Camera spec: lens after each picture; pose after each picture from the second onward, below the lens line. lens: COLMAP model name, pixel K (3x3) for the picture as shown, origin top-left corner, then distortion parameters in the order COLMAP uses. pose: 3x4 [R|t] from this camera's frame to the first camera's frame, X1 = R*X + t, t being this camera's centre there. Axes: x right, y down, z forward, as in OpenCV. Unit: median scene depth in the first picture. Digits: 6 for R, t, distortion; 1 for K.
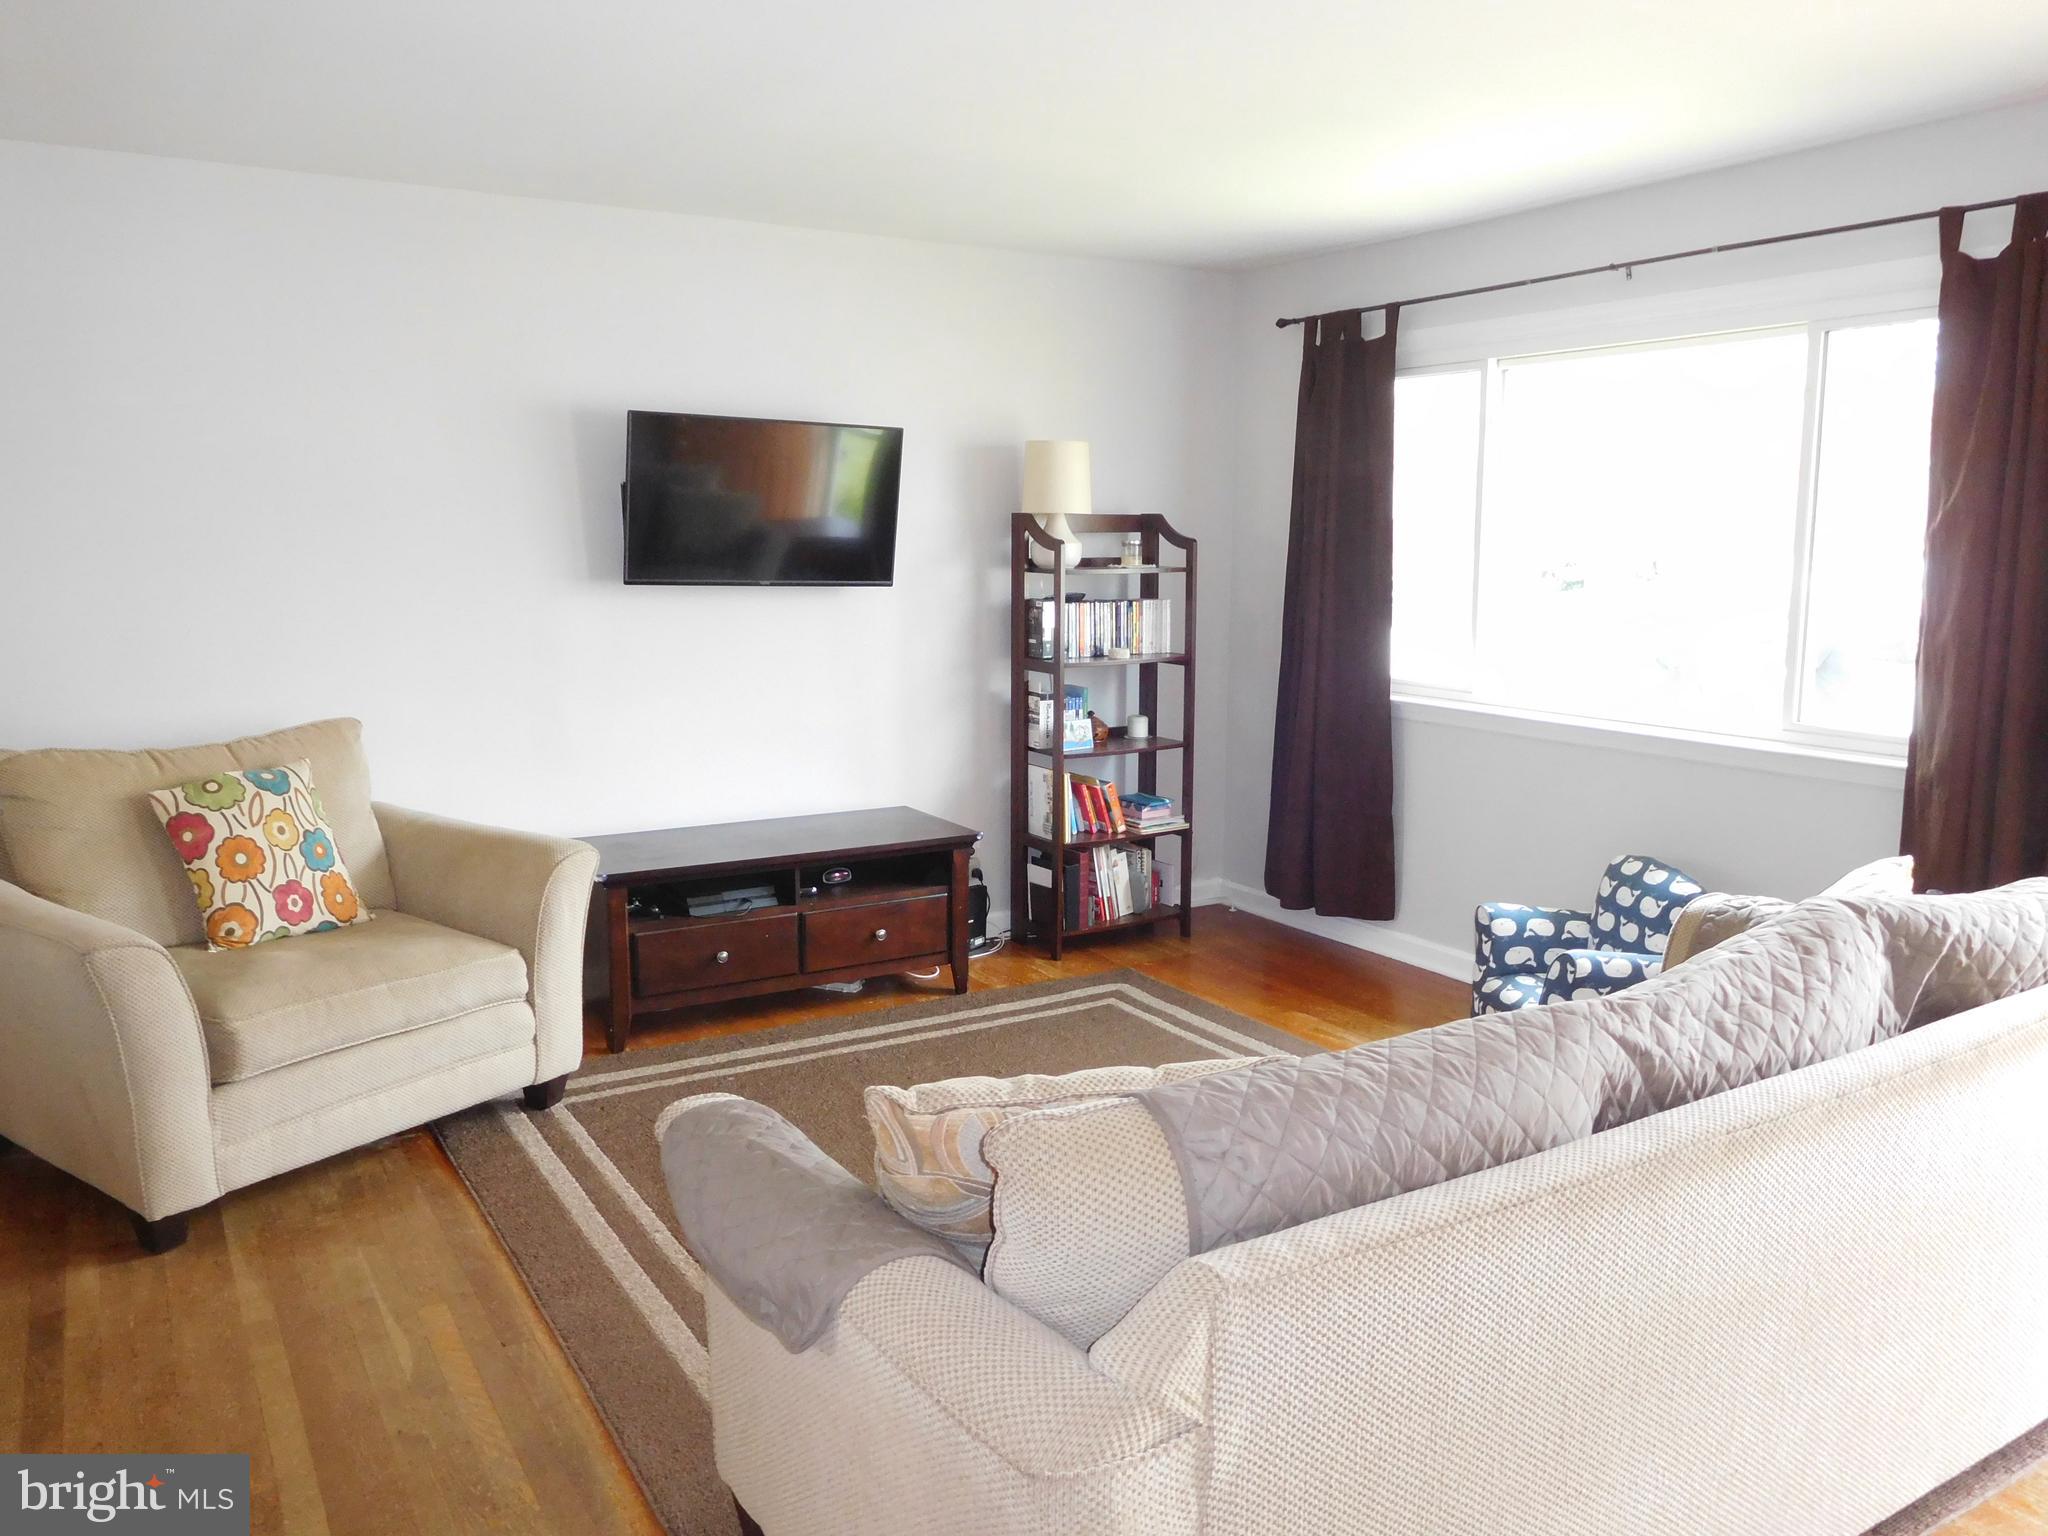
lens RADIAL K [[1509.8, 0, 1061.9], [0, 1509.8, 768.8], [0, 0, 1]] dist [-0.051237, 0.000714]
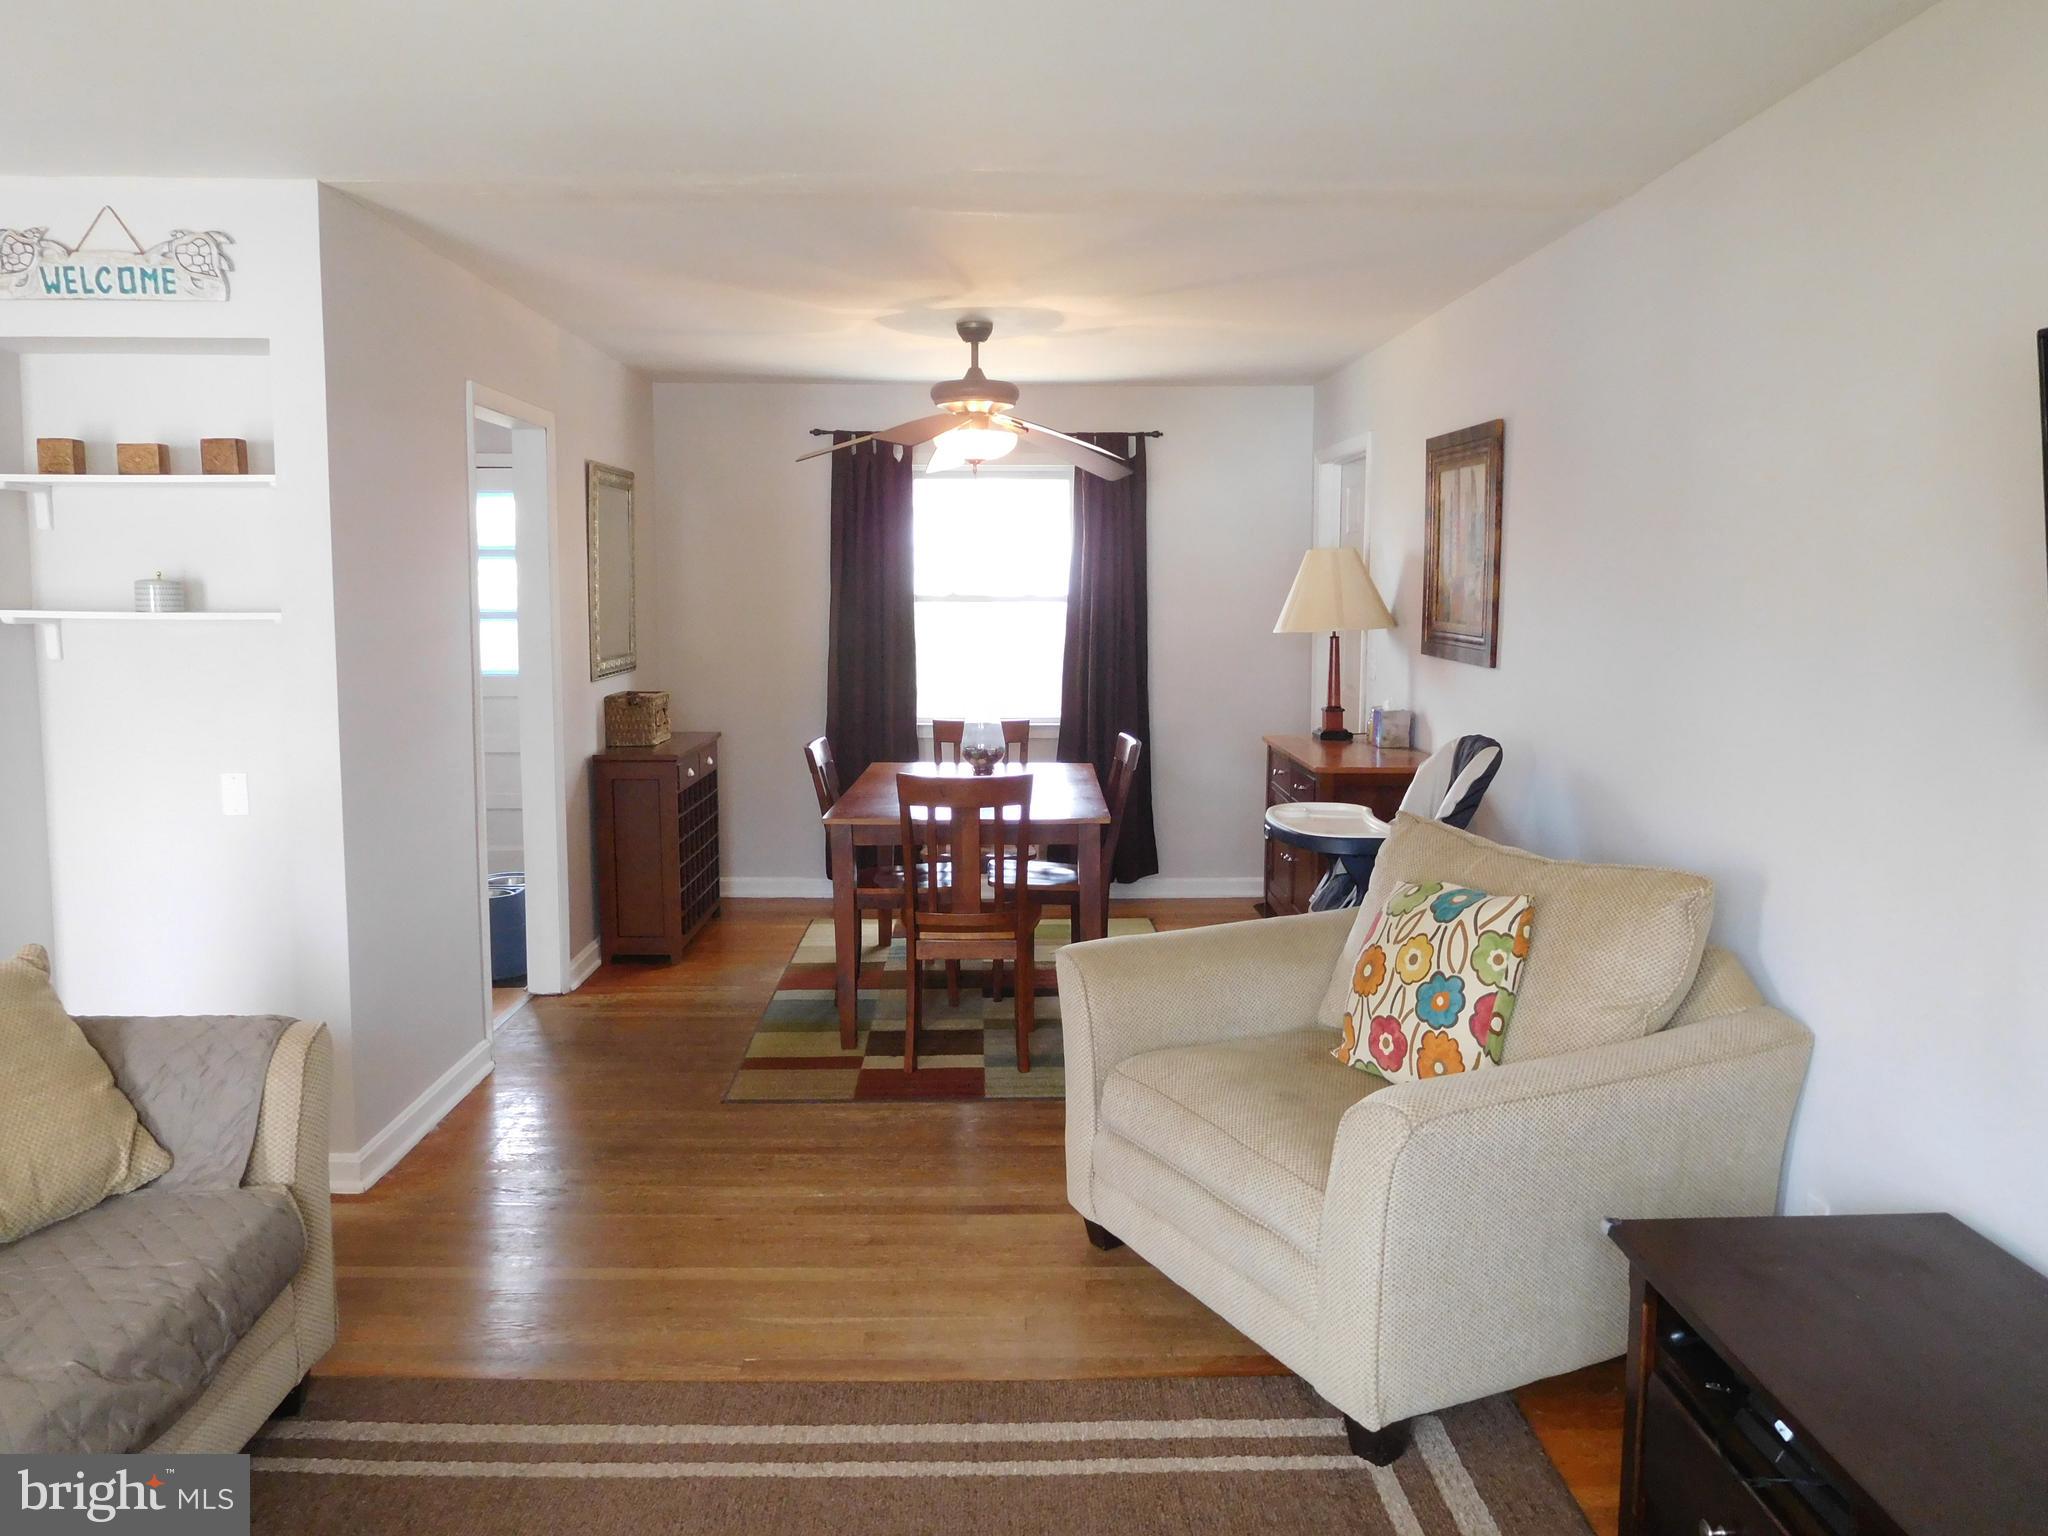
lens RADIAL K [[1552.1, 0, 1017.2], [0, 1552.1, 768.8], [0, 0, 1]] dist [-0.006862, 0.006506]
pose [[-0.522536, 0.092808, -0.847551, 0.317225], [-0.131708, 0.973340, 0.187784, -0.195126], [0.842383, 0.209753, -0.496381, 1.209716]]
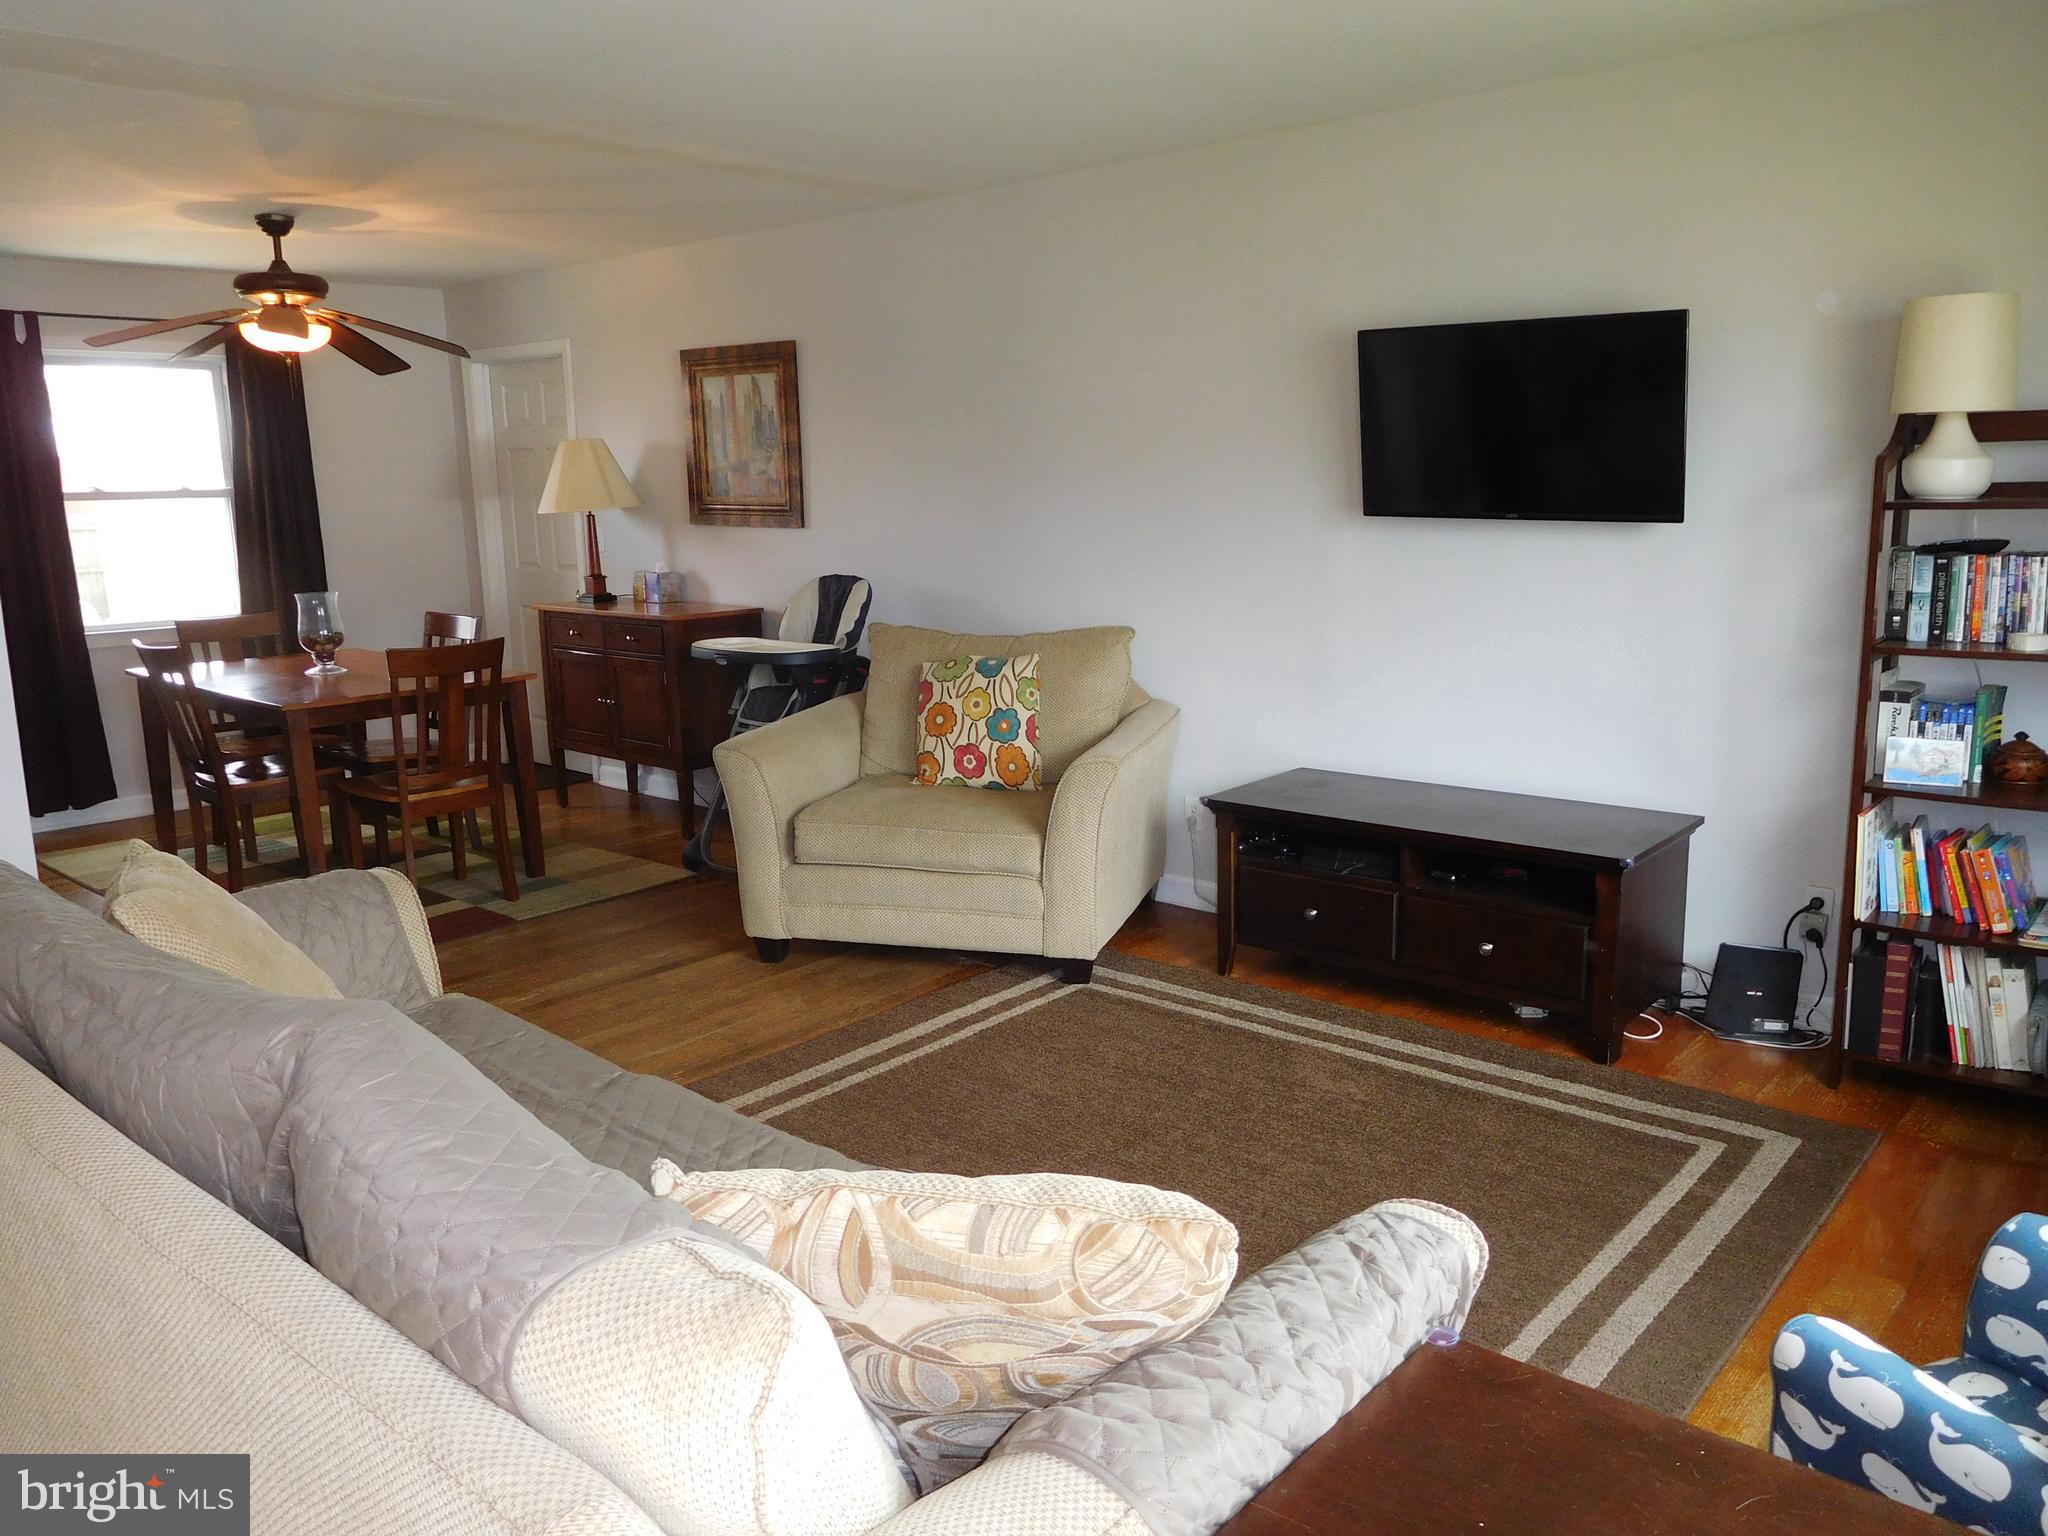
lens RADIAL K [[1563.2, 0, 1024.0], [0, 1563.2, 768.0], [0, 0, 1]] dist [0.000993, 0.010004]
pose [[0.278512, 0.167813, -0.945658, 0.767070], [-0.118717, 0.983081, 0.139489, -0.097169], [0.953067, 0.073417, 0.293722, 0.638983]]
